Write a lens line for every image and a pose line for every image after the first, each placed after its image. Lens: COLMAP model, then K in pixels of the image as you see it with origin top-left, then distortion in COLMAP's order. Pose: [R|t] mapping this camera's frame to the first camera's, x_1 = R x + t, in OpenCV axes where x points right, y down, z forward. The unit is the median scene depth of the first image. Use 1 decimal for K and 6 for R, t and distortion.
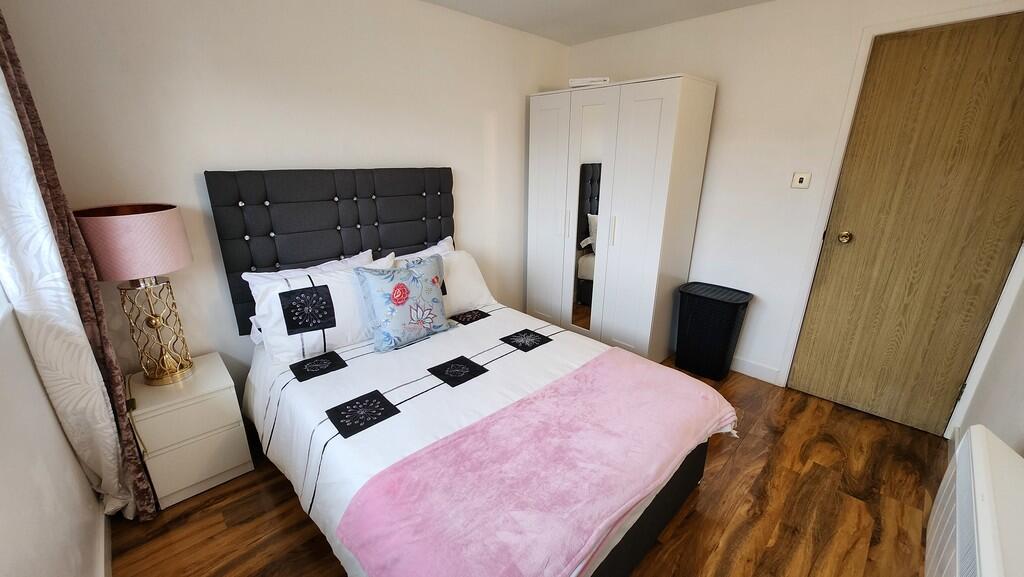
lens RADIAL K [[400.8, 0, 510.4], [0, 400.8, 289.6], [0, 0, 1]] dist [-0.002130, -0.000143]
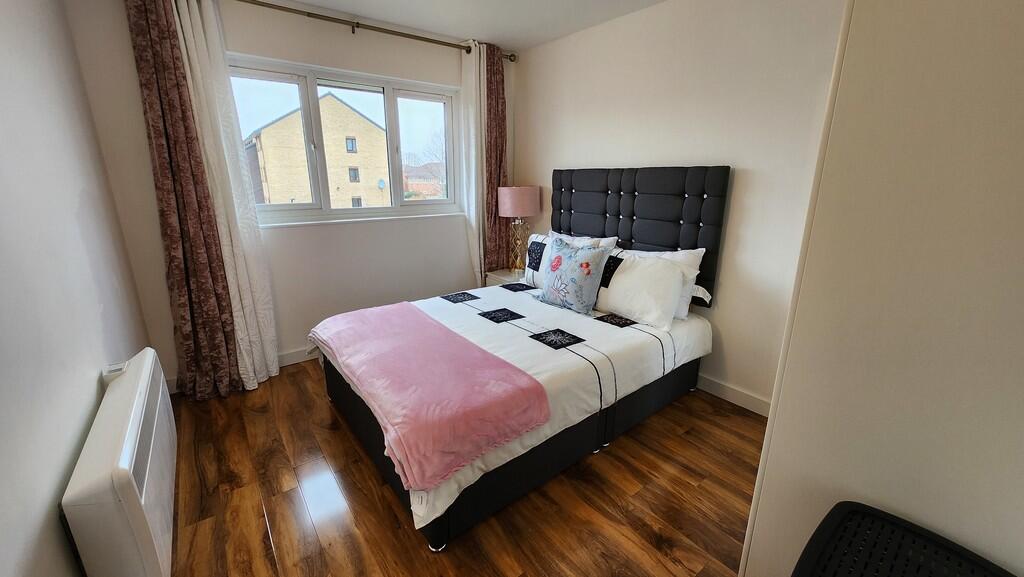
lens RADIAL K [[400.8, 0, 510.4], [0, 400.8, 289.6], [0, 0, 1]] dist [-0.002130, -0.000143]
pose [[-0.109589, 0.261179, -0.959049, 0.940834], [-0.308798, 0.908172, 0.282609, -0.218030], [0.944793, 0.327123, -0.018874, 0.873161]]
